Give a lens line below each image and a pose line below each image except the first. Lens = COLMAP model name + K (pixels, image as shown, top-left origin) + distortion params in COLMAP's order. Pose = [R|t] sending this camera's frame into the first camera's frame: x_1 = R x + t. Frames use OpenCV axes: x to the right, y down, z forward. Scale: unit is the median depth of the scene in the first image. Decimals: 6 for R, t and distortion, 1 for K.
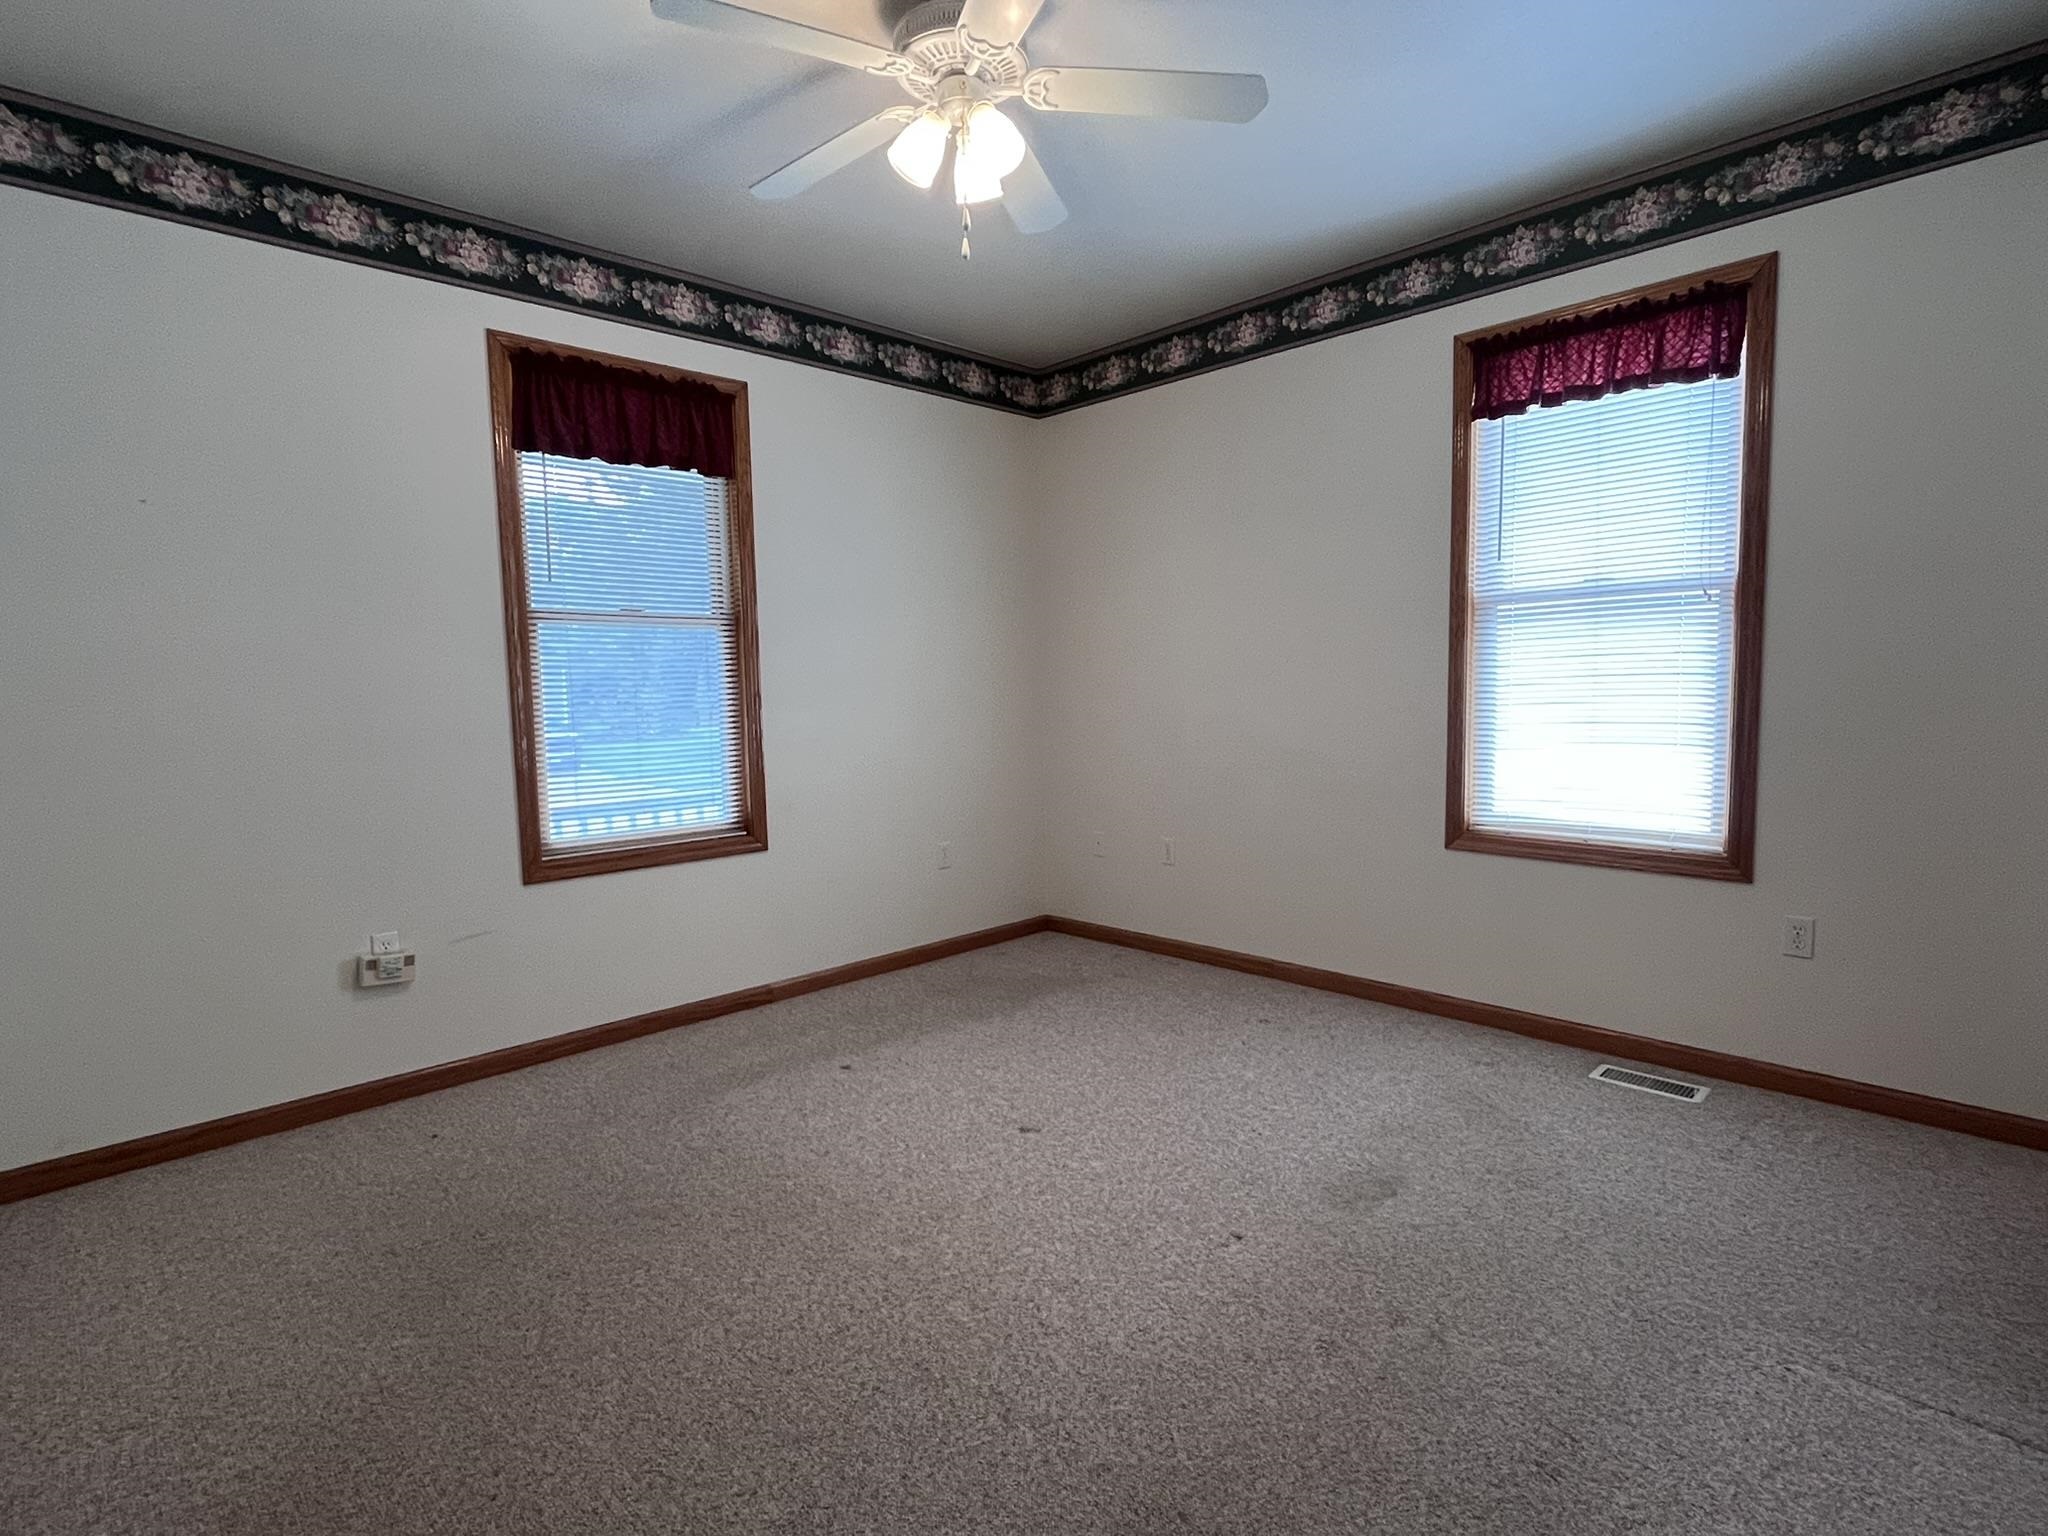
lens RADIAL K [[1025.8, 0, 1020.0], [0, 1025.8, 773.5], [0, 0, 1]] dist [-0.004122, -0.001218]
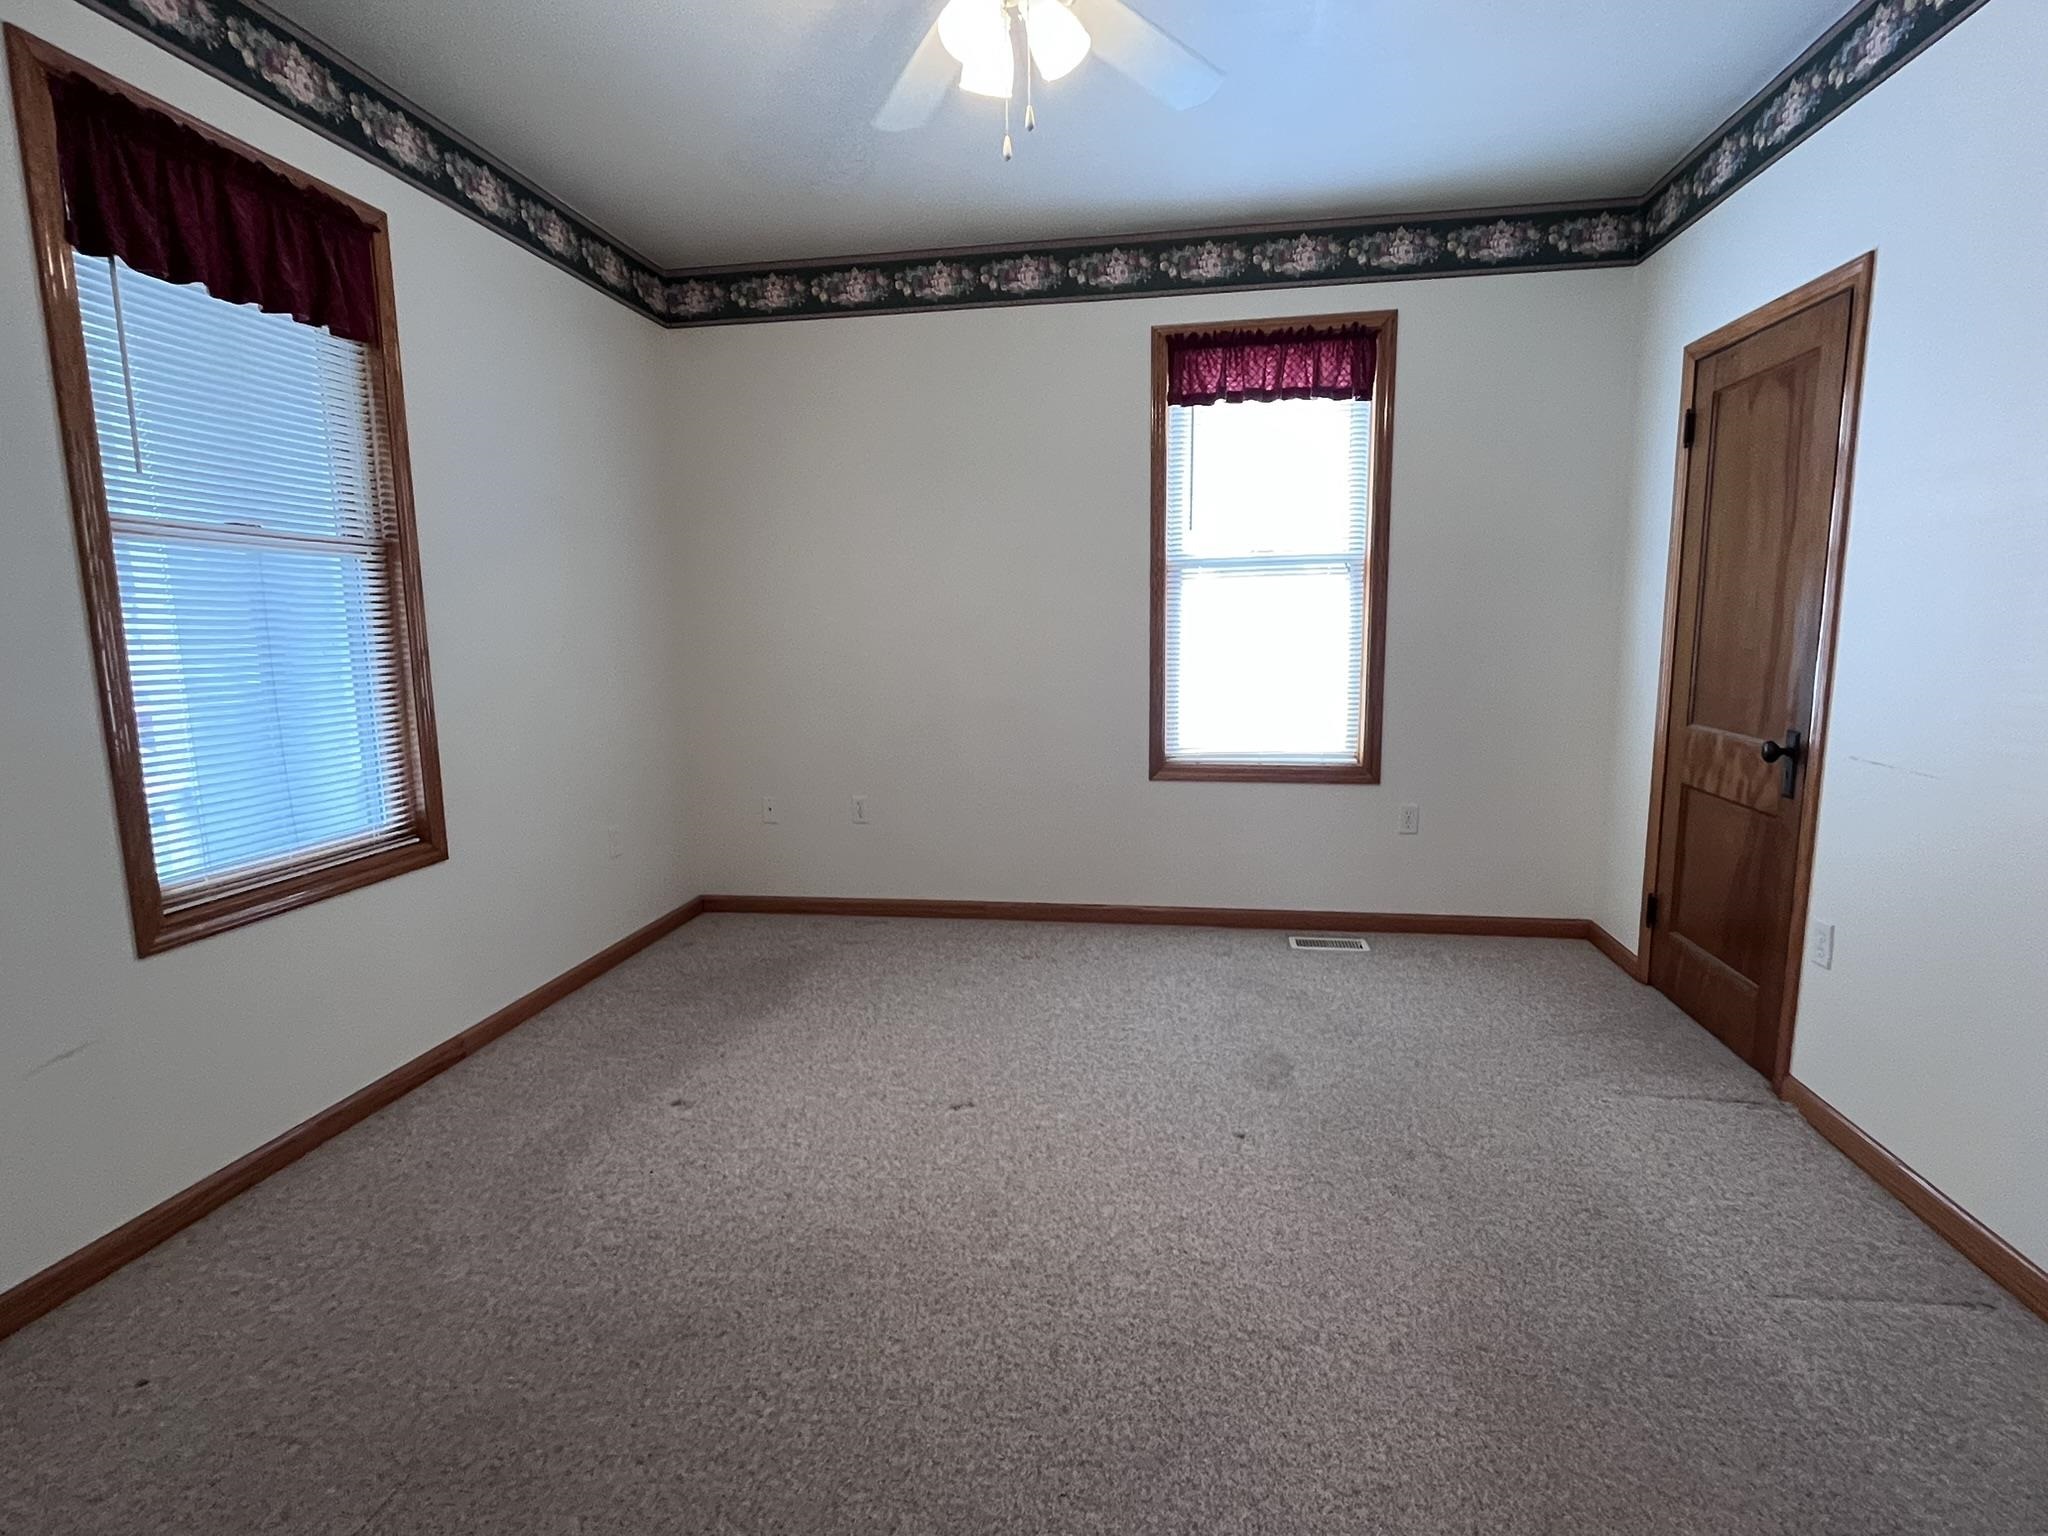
lens RADIAL K [[1025.8, 0, 1020.0], [0, 1025.8, 773.5], [0, 0, 1]] dist [-0.004122, -0.001218]
pose [[0.799995, -0.079816, 0.594675, -0.398676], [0.052767, 0.996631, 0.062781, -0.014413], [-0.597682, -0.018845, 0.801512, 0.169660]]
